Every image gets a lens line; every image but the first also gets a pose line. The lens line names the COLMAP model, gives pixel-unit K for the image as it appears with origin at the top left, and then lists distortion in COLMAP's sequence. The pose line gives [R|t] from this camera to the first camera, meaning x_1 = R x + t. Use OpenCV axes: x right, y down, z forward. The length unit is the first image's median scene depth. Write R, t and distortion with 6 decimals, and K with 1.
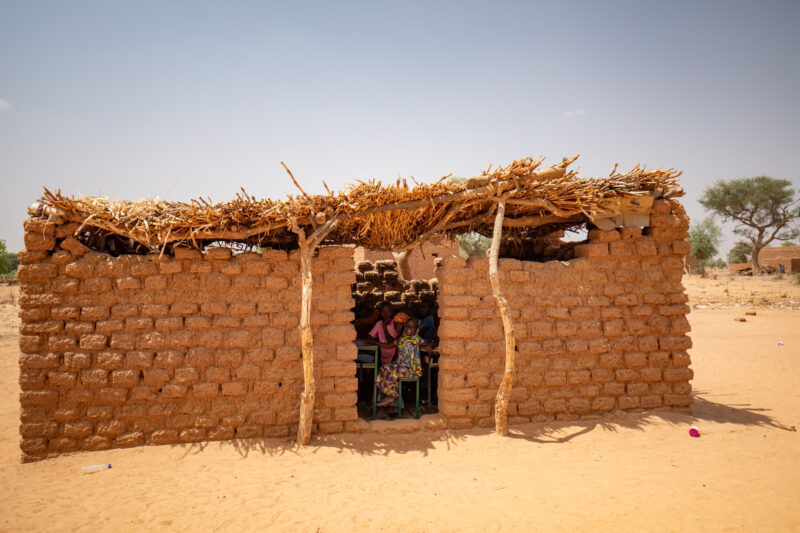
lens RADIAL K [[801.0, 0, 400.0], [0, 801.0, 266.5], [0, 0, 1]] dist [0.009896, 0.005293]
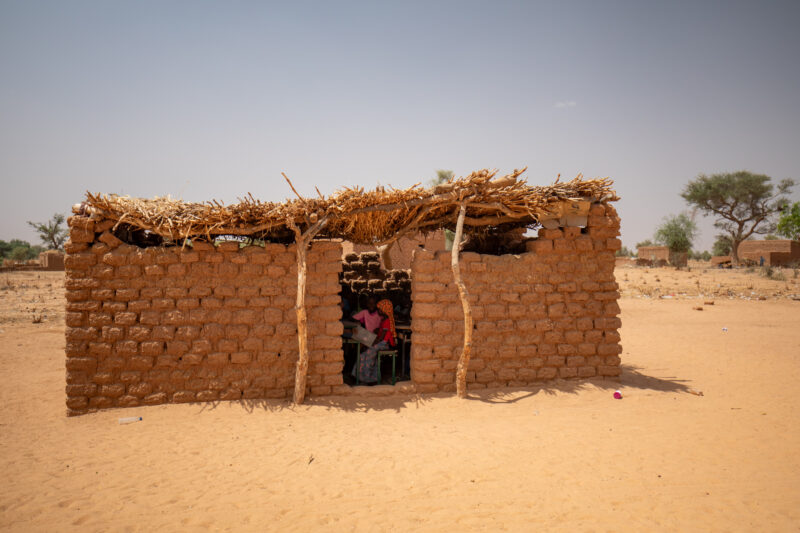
lens RADIAL K [[801.0, 0, 400.0], [0, 801.0, 266.5], [0, 0, 1]] dist [0.009896, 0.005293]
pose [[0.999883, 0.007531, 0.013342, 0.015828], [-0.007694, 0.999896, 0.012198, -0.002316], [-0.013248, -0.012299, 0.999837, -0.210537]]
